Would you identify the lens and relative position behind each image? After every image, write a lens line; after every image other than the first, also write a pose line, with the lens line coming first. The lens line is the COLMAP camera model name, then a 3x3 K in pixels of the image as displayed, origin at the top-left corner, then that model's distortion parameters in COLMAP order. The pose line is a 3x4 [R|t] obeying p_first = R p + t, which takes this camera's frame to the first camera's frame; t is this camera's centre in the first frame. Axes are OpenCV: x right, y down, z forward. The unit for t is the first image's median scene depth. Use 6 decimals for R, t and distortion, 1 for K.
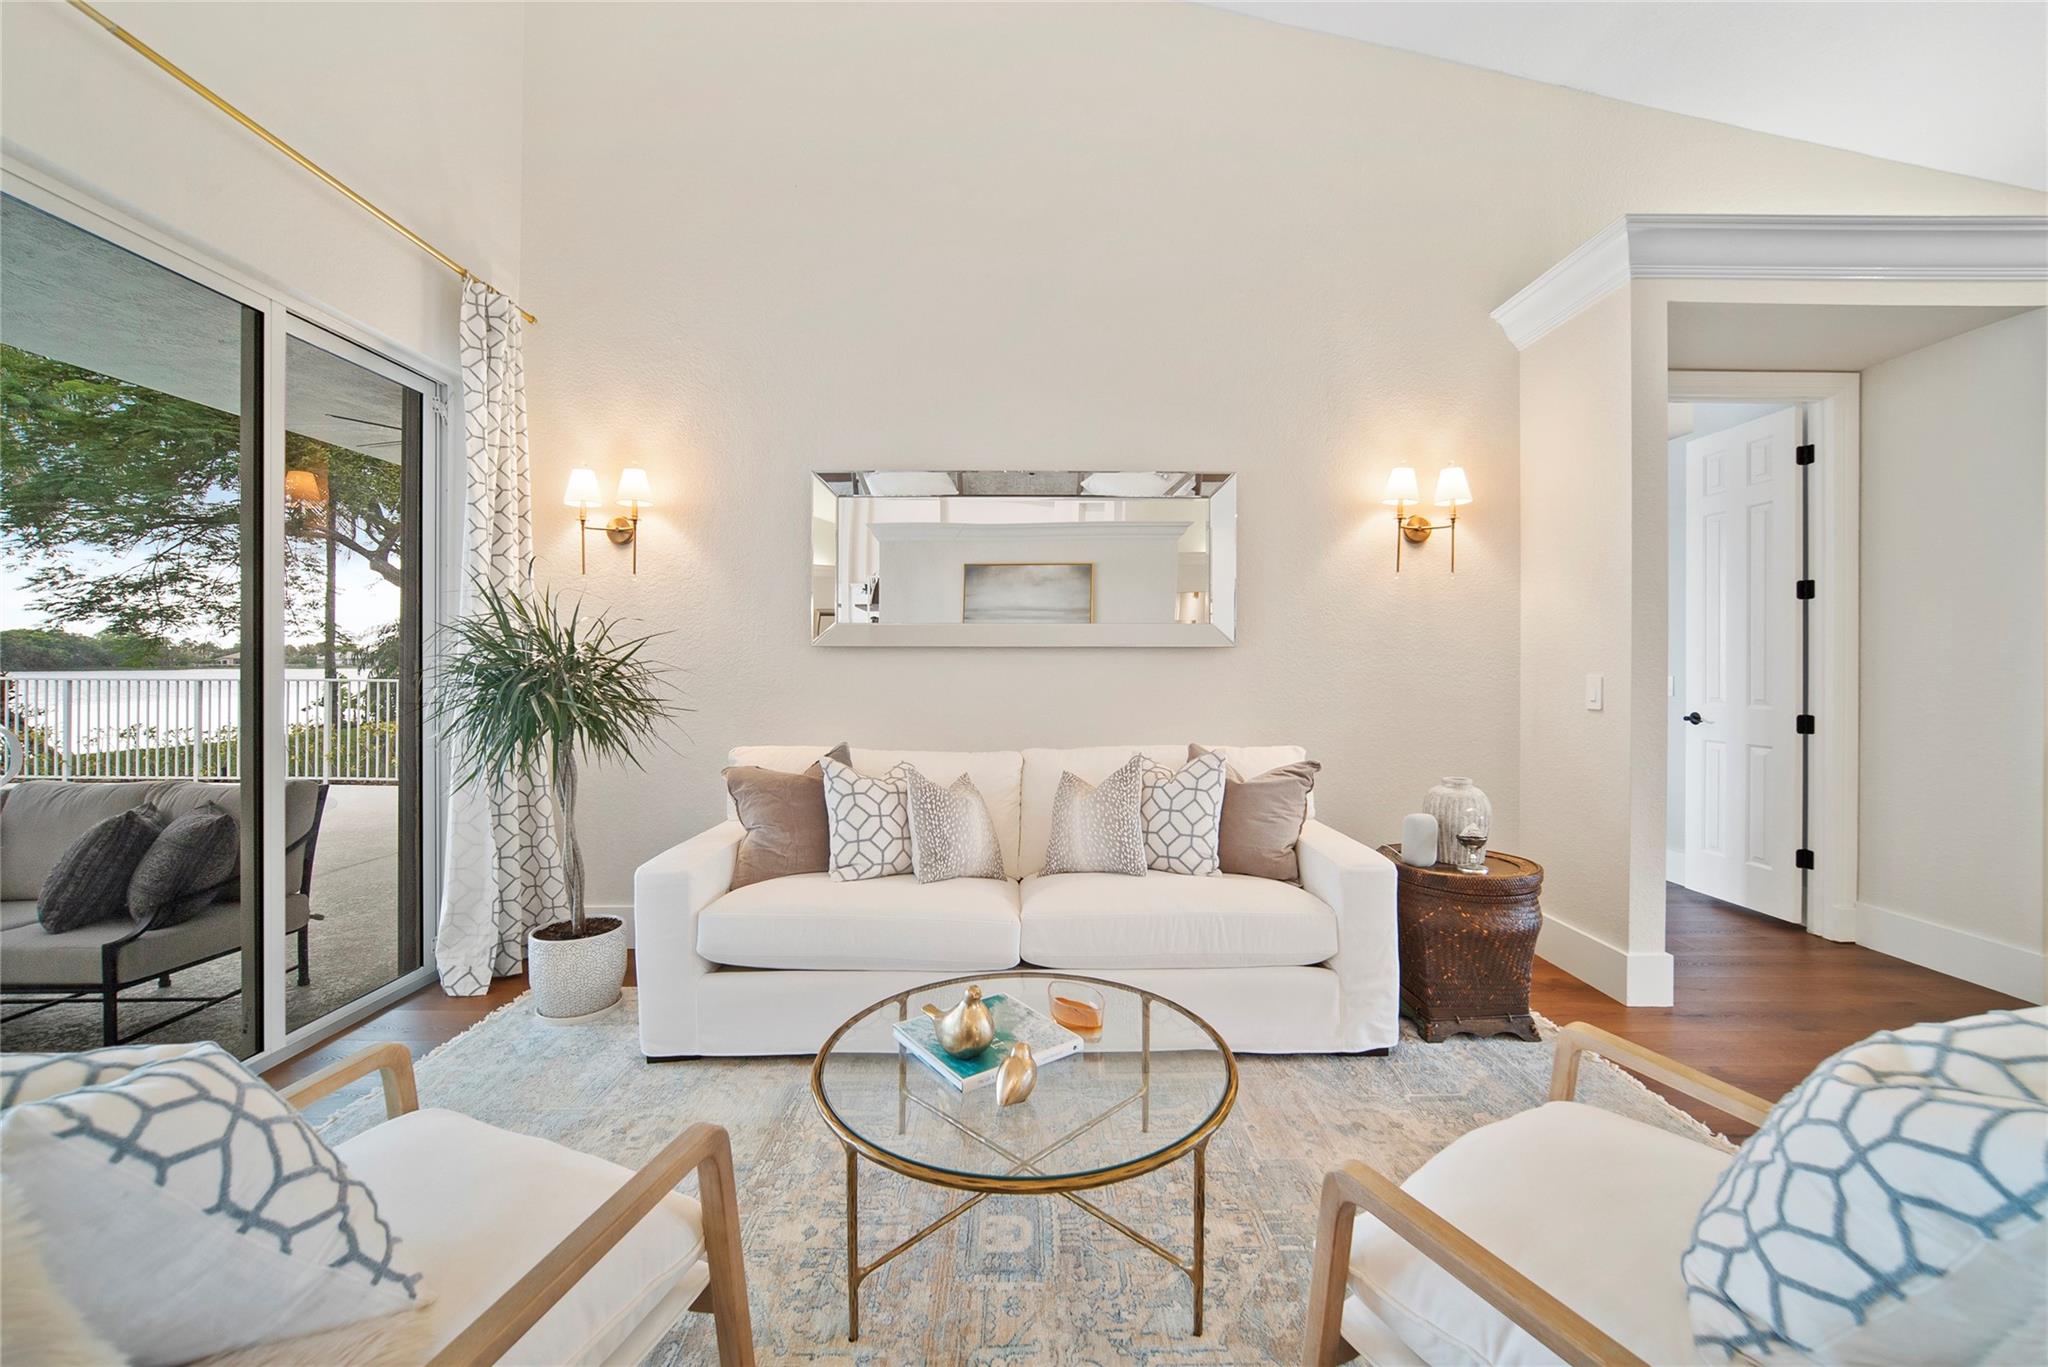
lens RADIAL K [[790.4, 0, 1035.1], [0, 790.4, 655.1], [0, 0, 1]] dist [-0.013946, 0.002175]
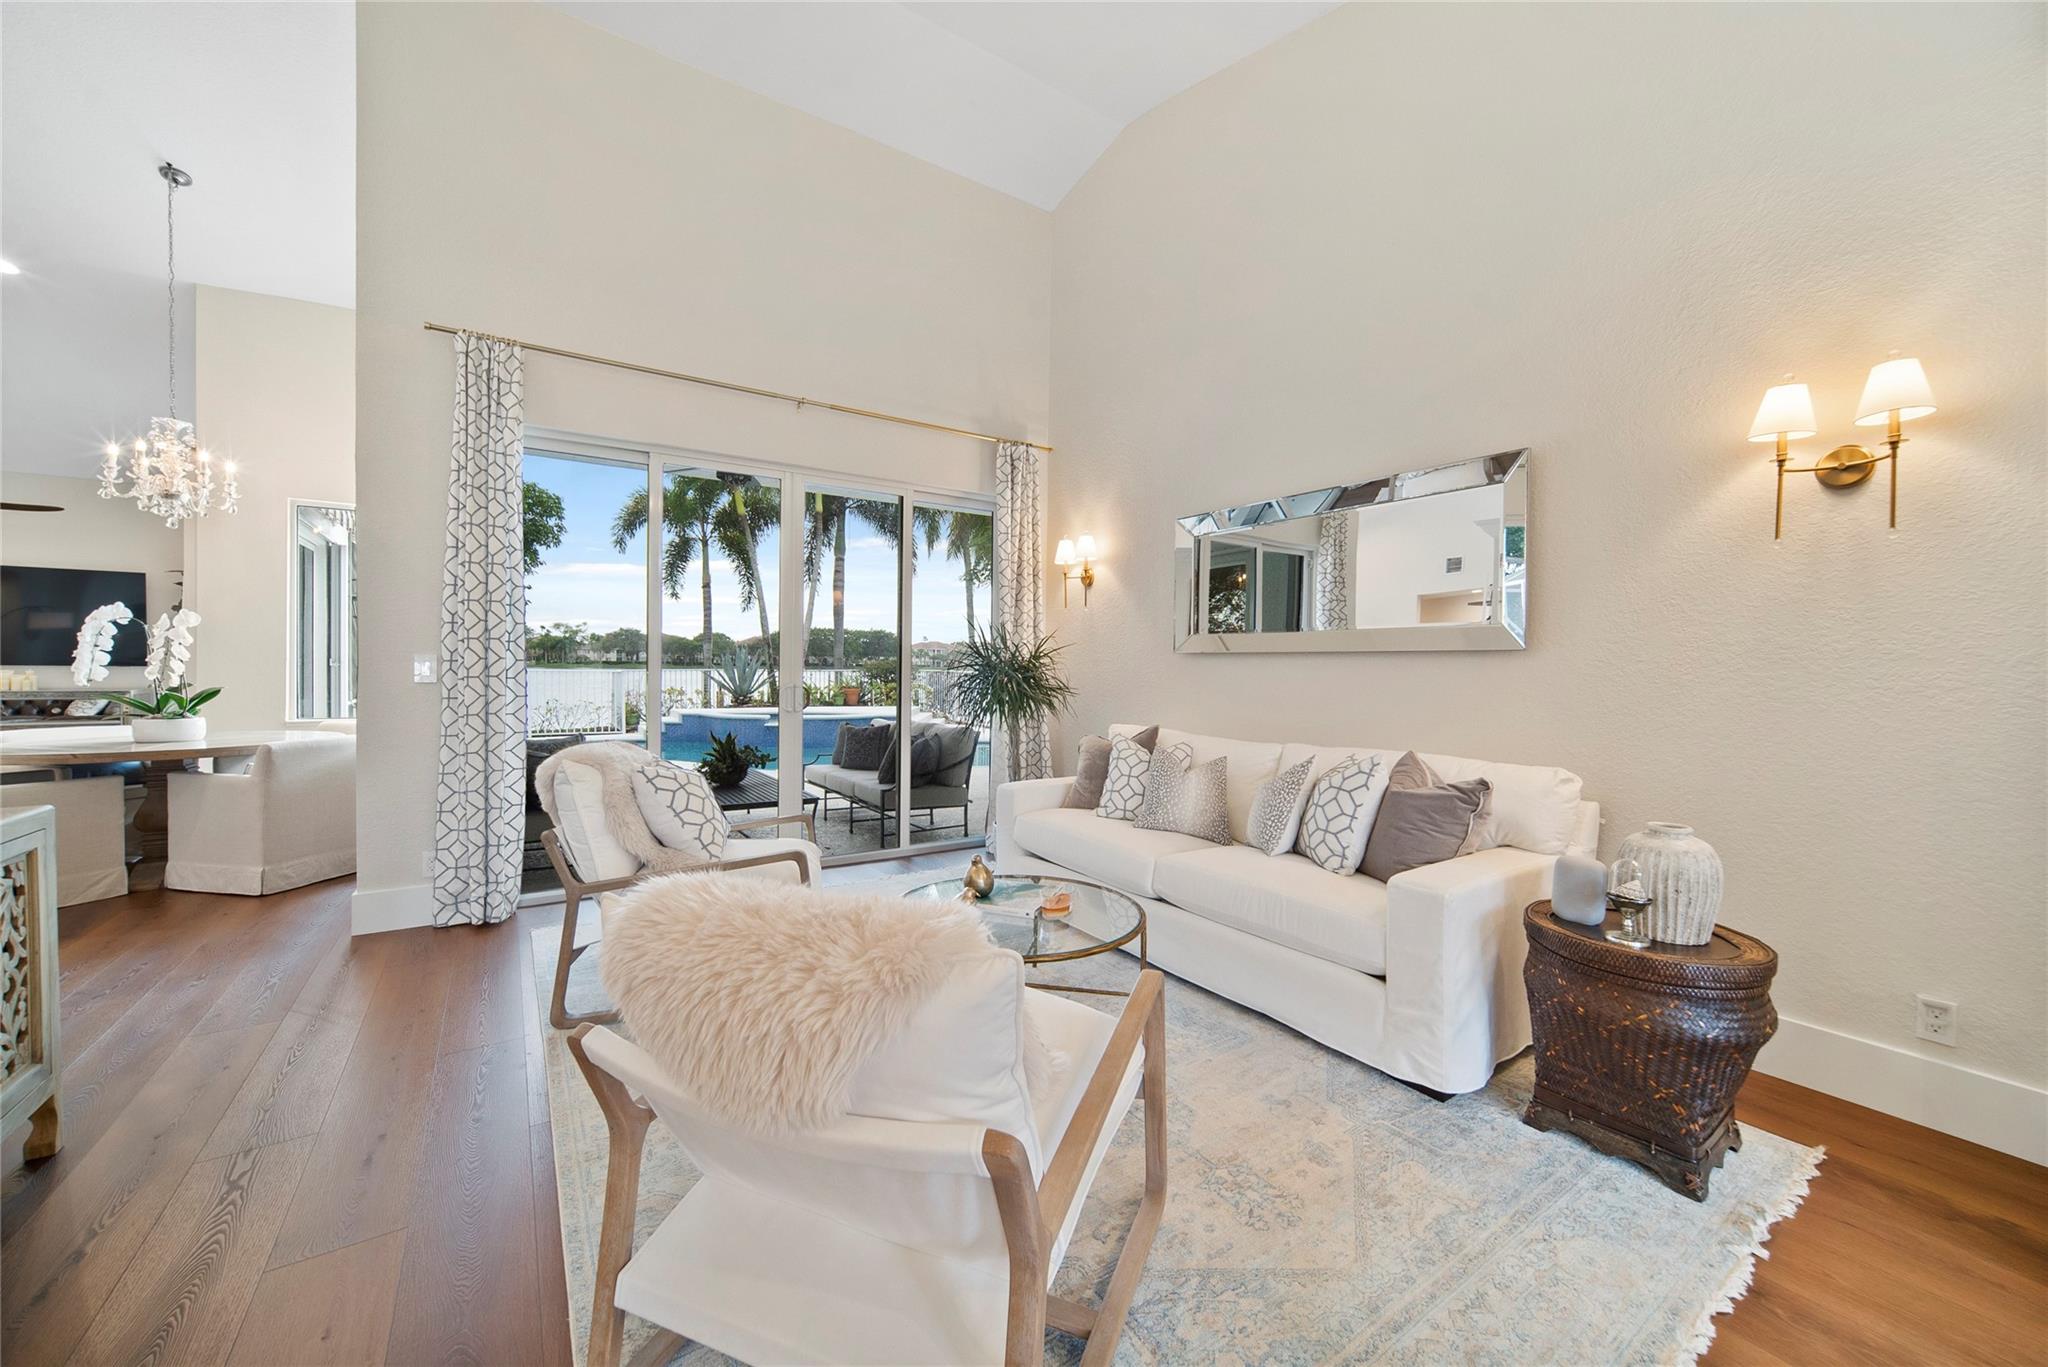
lens RADIAL K [[762.5, 0, 1019.4], [0, 762.5, 676.0], [0, 0, 1]] dist [-0.010554, 0.002166]
pose [[0.552548, 0.016627, -0.833315, 0.707045], [0.002013, 0.999771, 0.021283, 0.000459], [0.833479, -0.013437, 0.552388, 0.094283]]
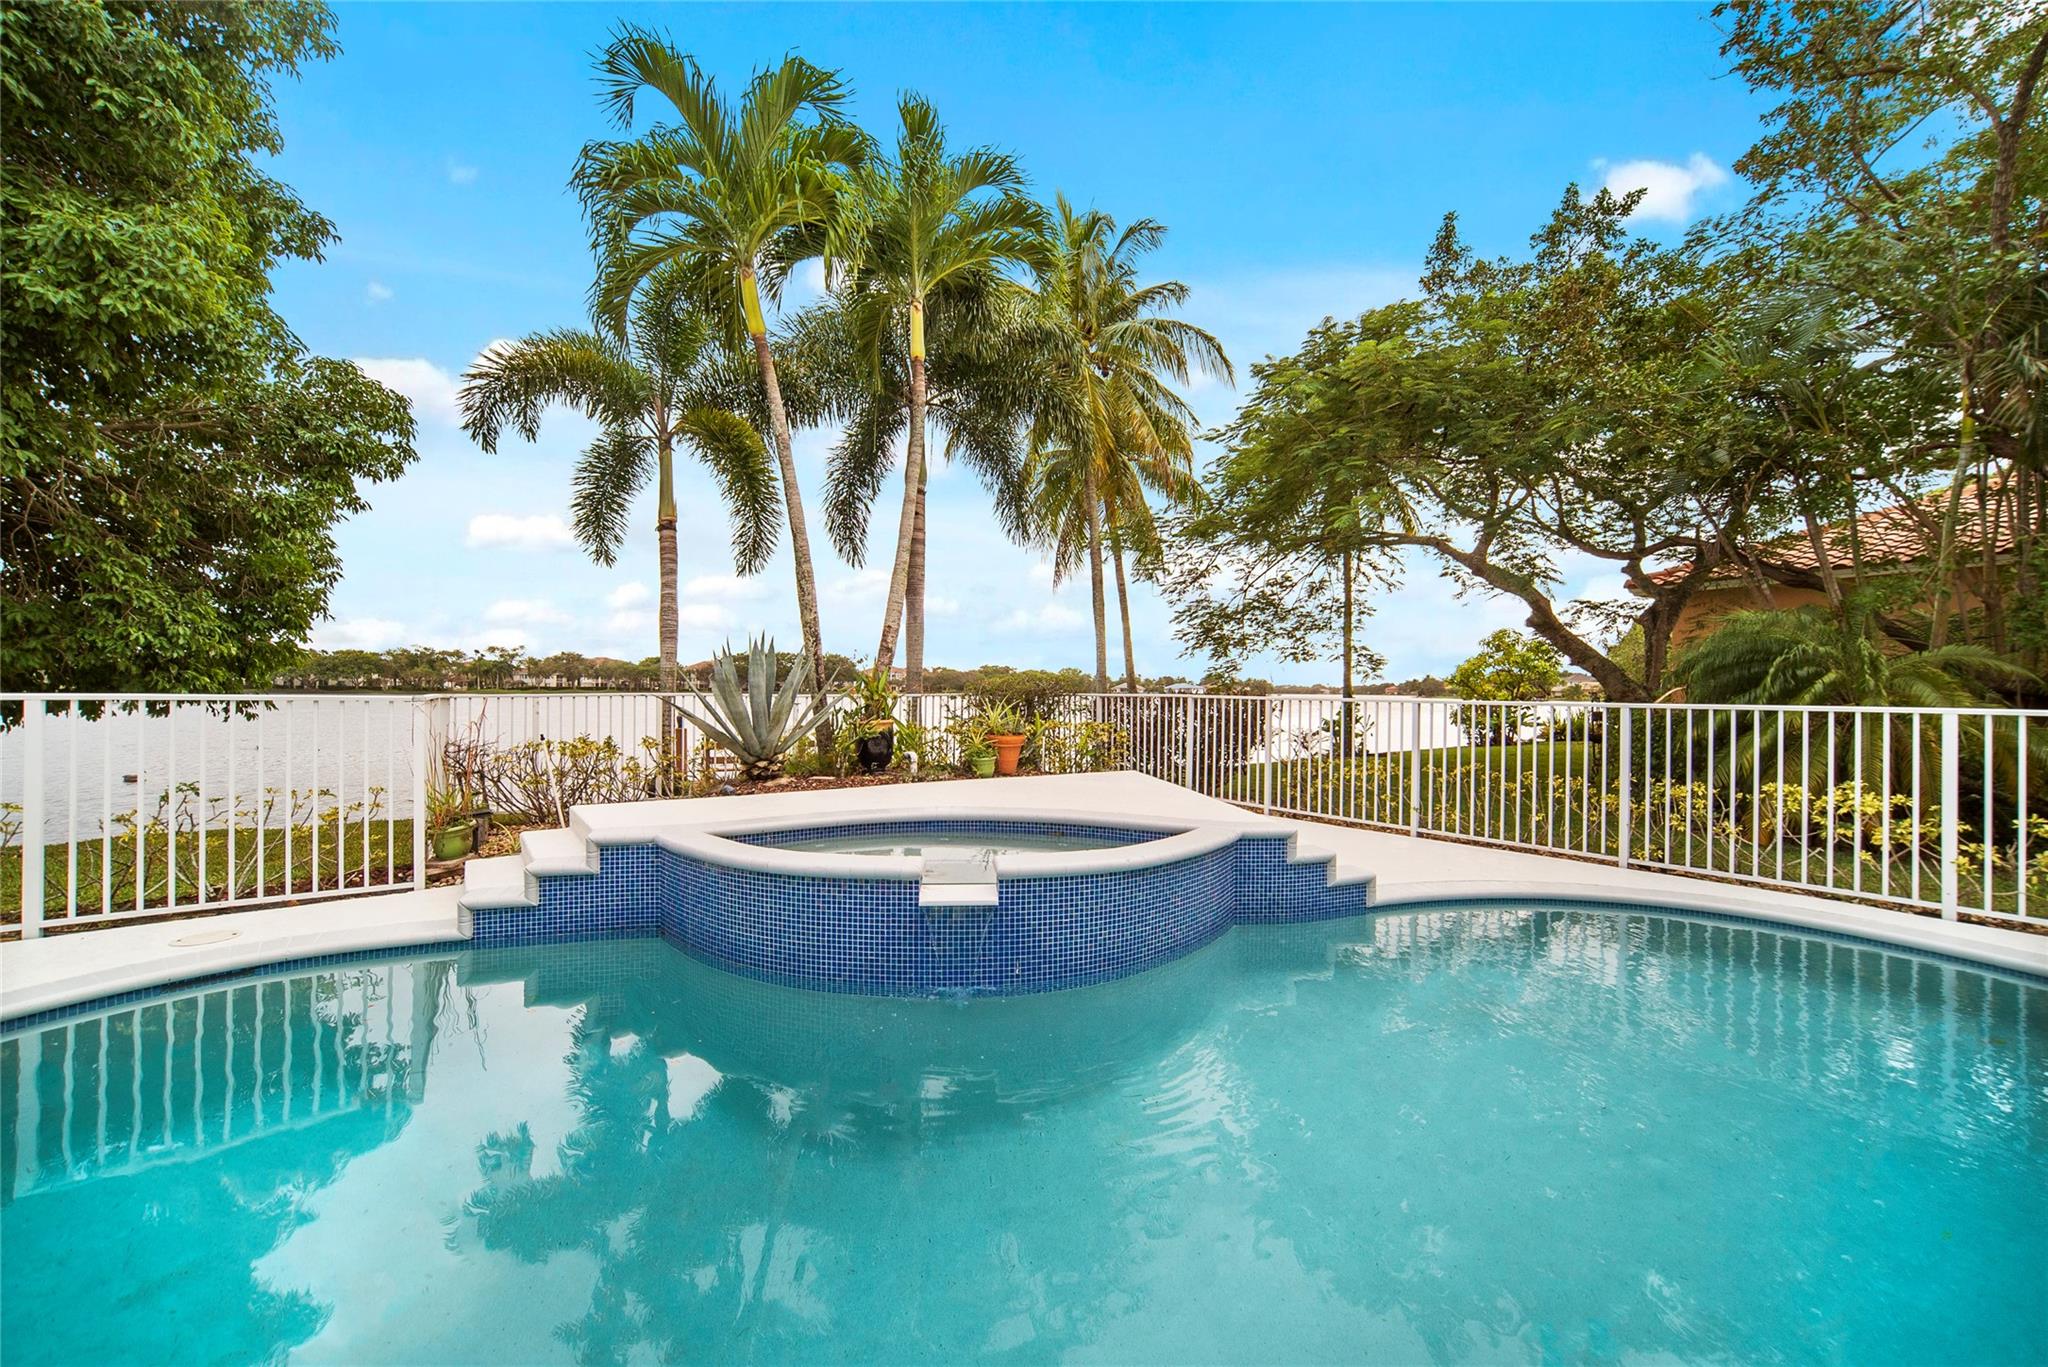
lens RADIAL K [[790.4, 0, 999.2], [0, 790.4, 682.7], [0, 0, 1]] dist [-0.013946, 0.002175]
pose [[0.572447, -0.004226, -0.819931, -2.960963], [0.002157, 0.999991, -0.003649, 0.050308], [0.819939, 0.000320, 0.572451, 0.763839]]
